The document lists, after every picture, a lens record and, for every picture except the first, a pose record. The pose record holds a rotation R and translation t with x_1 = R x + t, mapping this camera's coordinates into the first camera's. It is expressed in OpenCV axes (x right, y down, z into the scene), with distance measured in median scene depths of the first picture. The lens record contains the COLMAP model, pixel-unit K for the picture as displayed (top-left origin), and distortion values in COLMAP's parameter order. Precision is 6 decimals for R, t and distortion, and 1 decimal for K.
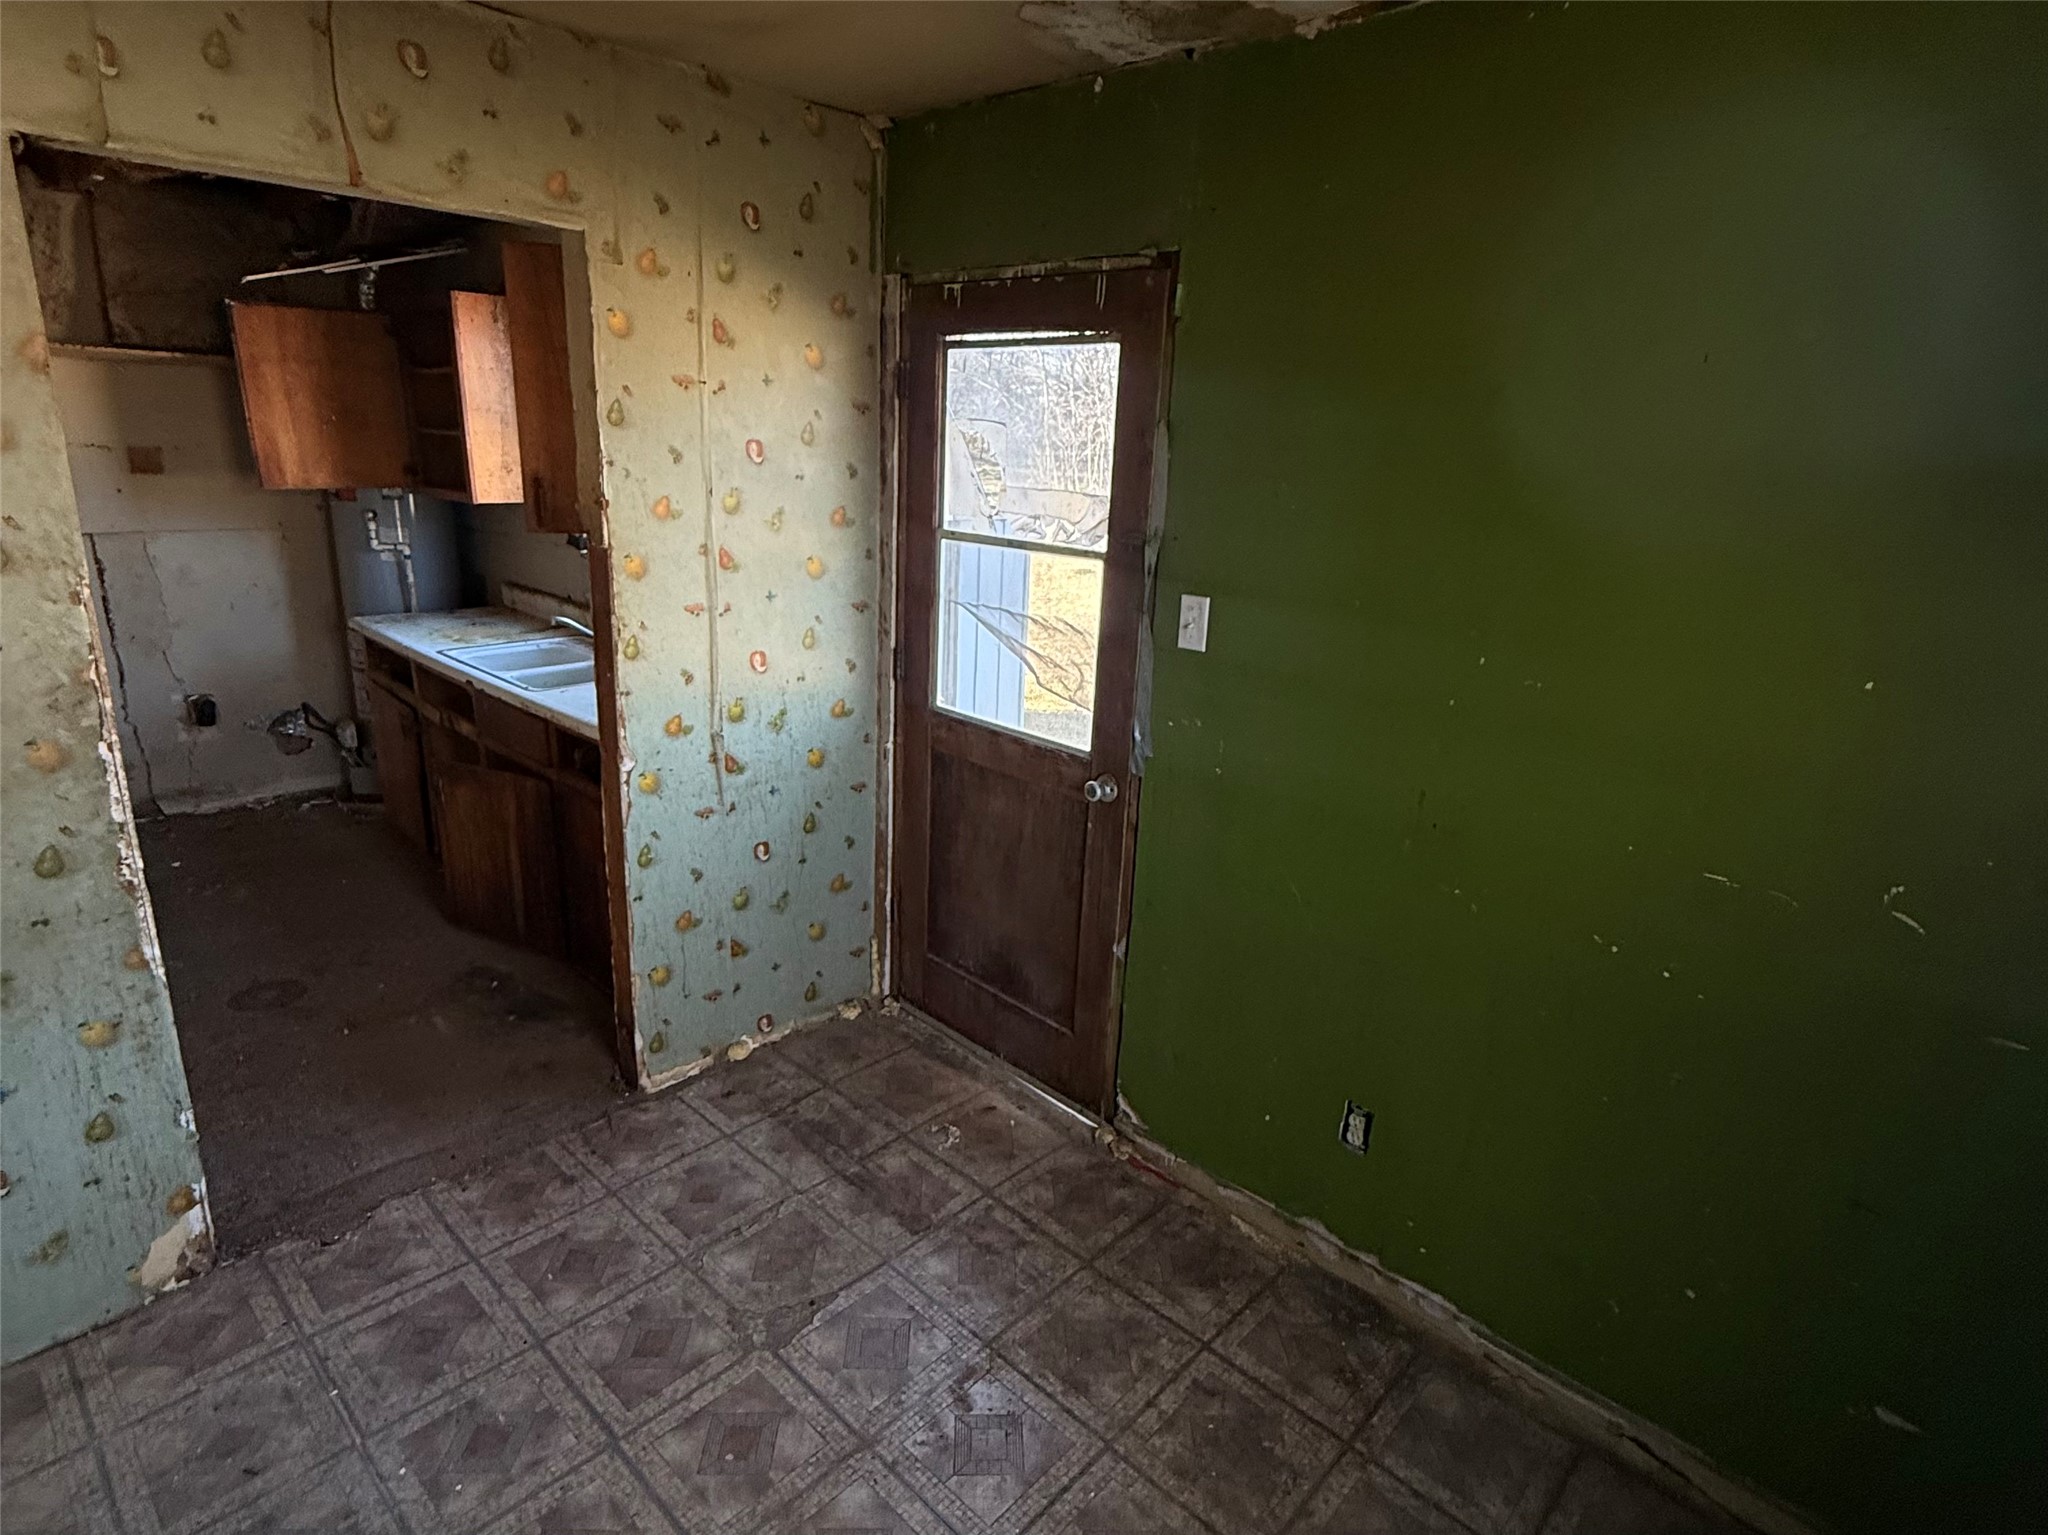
lens RADIAL K [[1083.6, 0, 1025.5], [0, 1083.6, 748.8], [0, 0, 1]] dist [-0.001572, -0.000002]
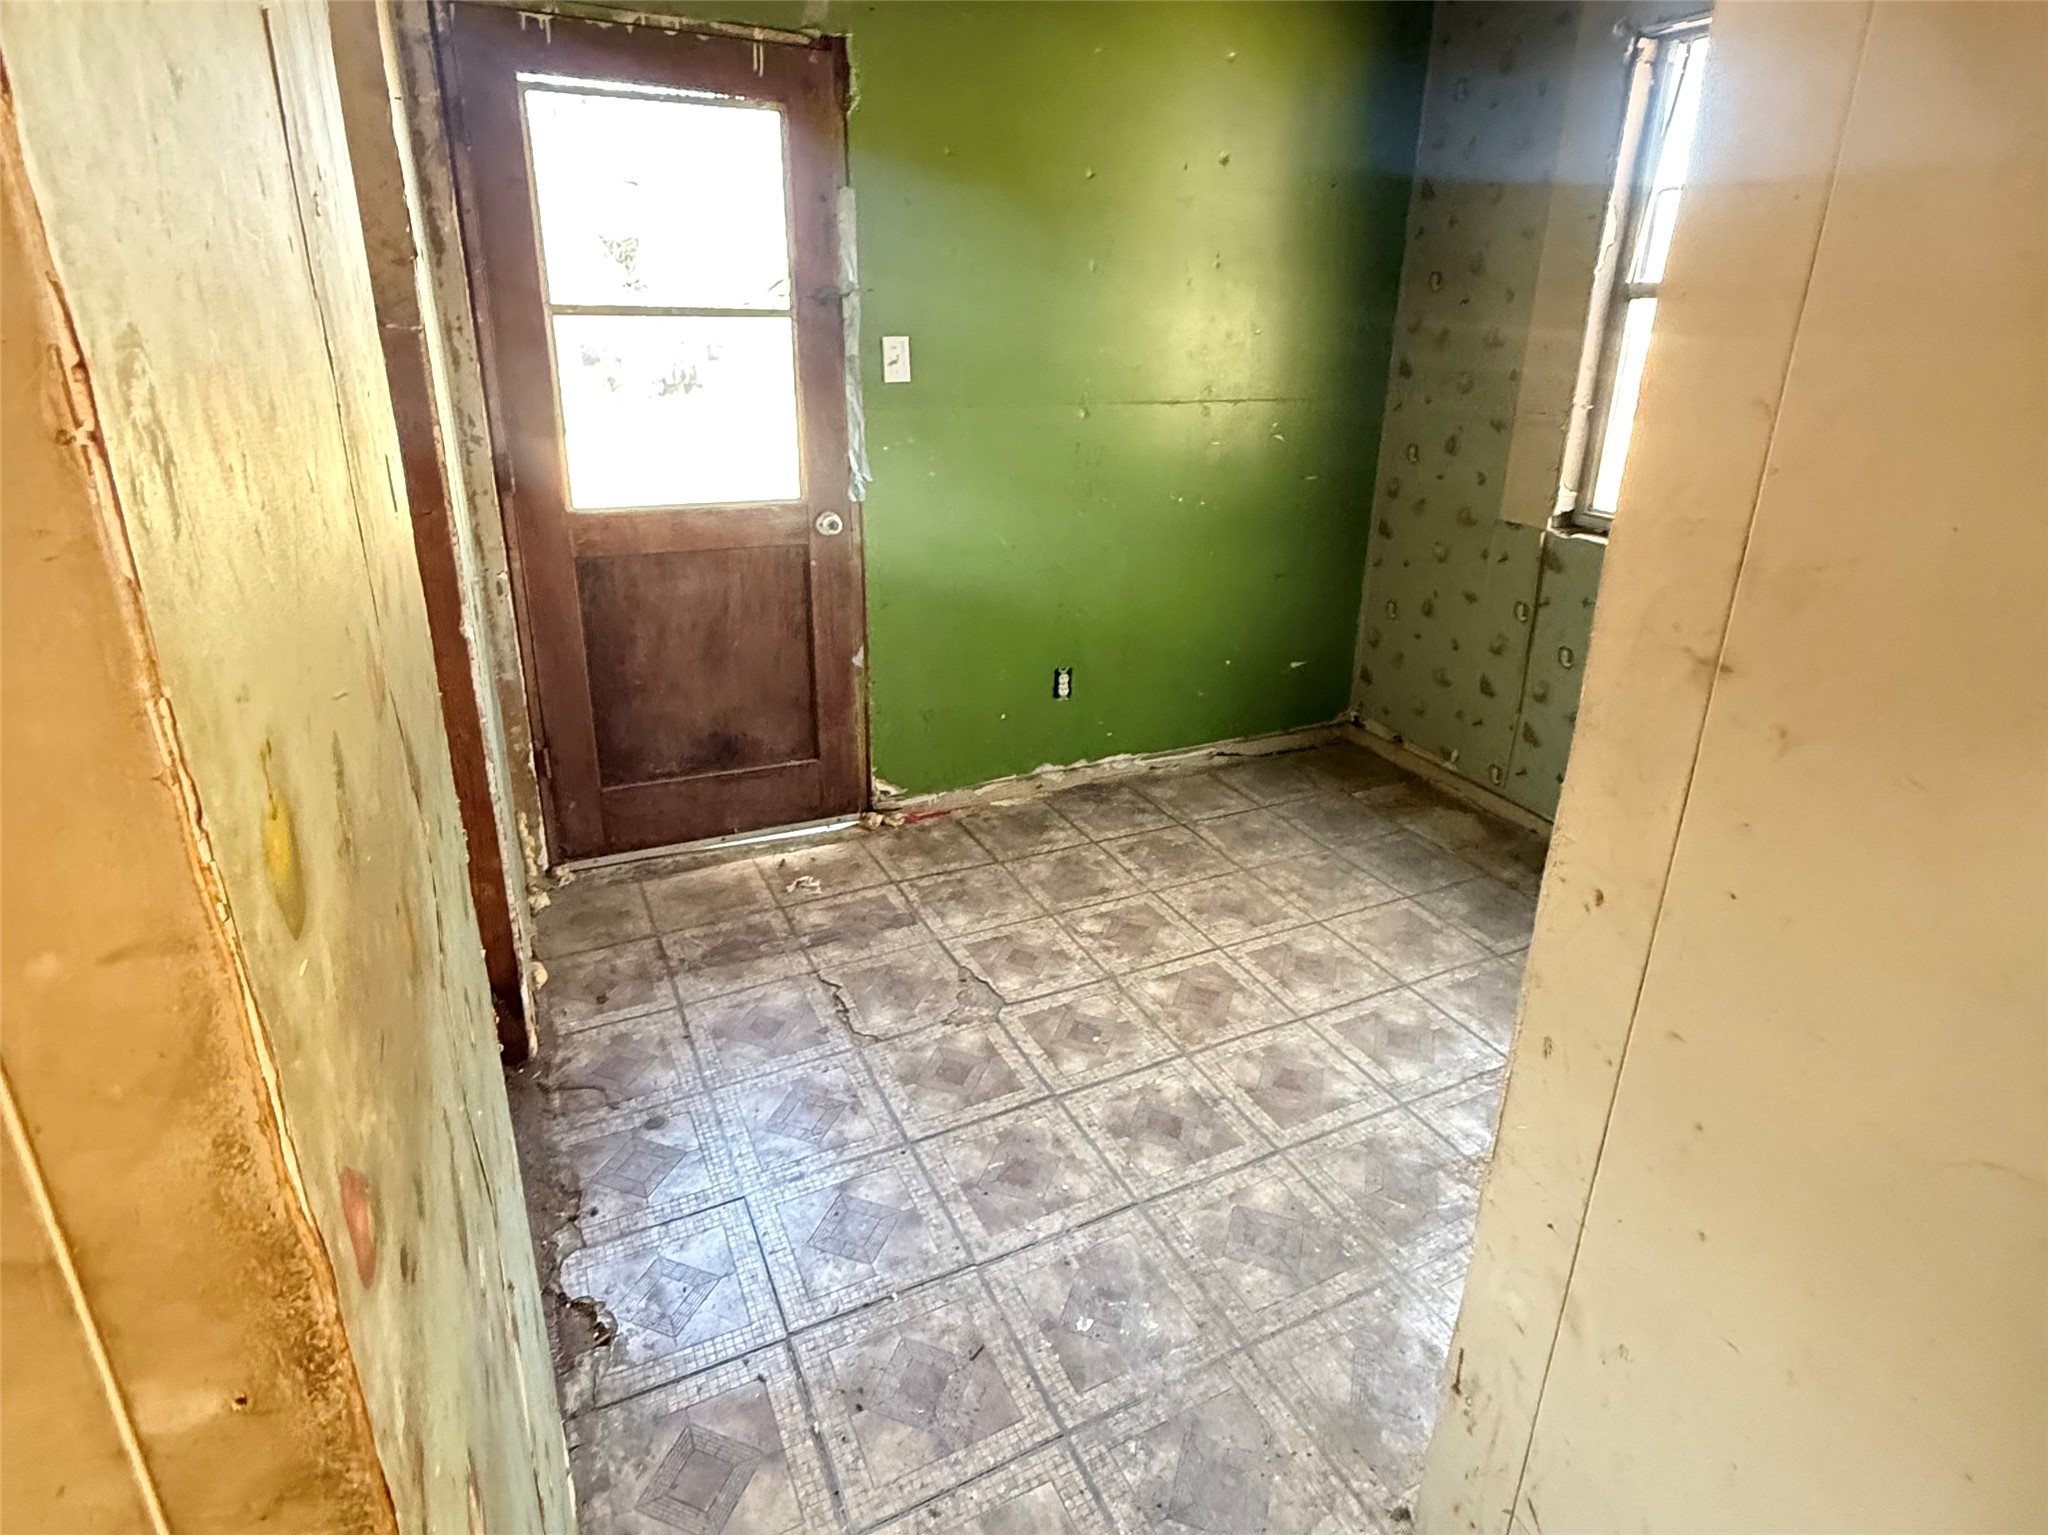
lens RADIAL K [[1094.6, 0, 1018.7], [0, 1094.6, 670.0], [0, 0, 1]] dist [0.000411, 0.000736]
pose [[0.367452, -0.329984, 0.869534, -0.914459], [0.254728, 0.934897, 0.247146, -0.053272], [-0.894479, 0.130680, 0.427586, 0.354516]]
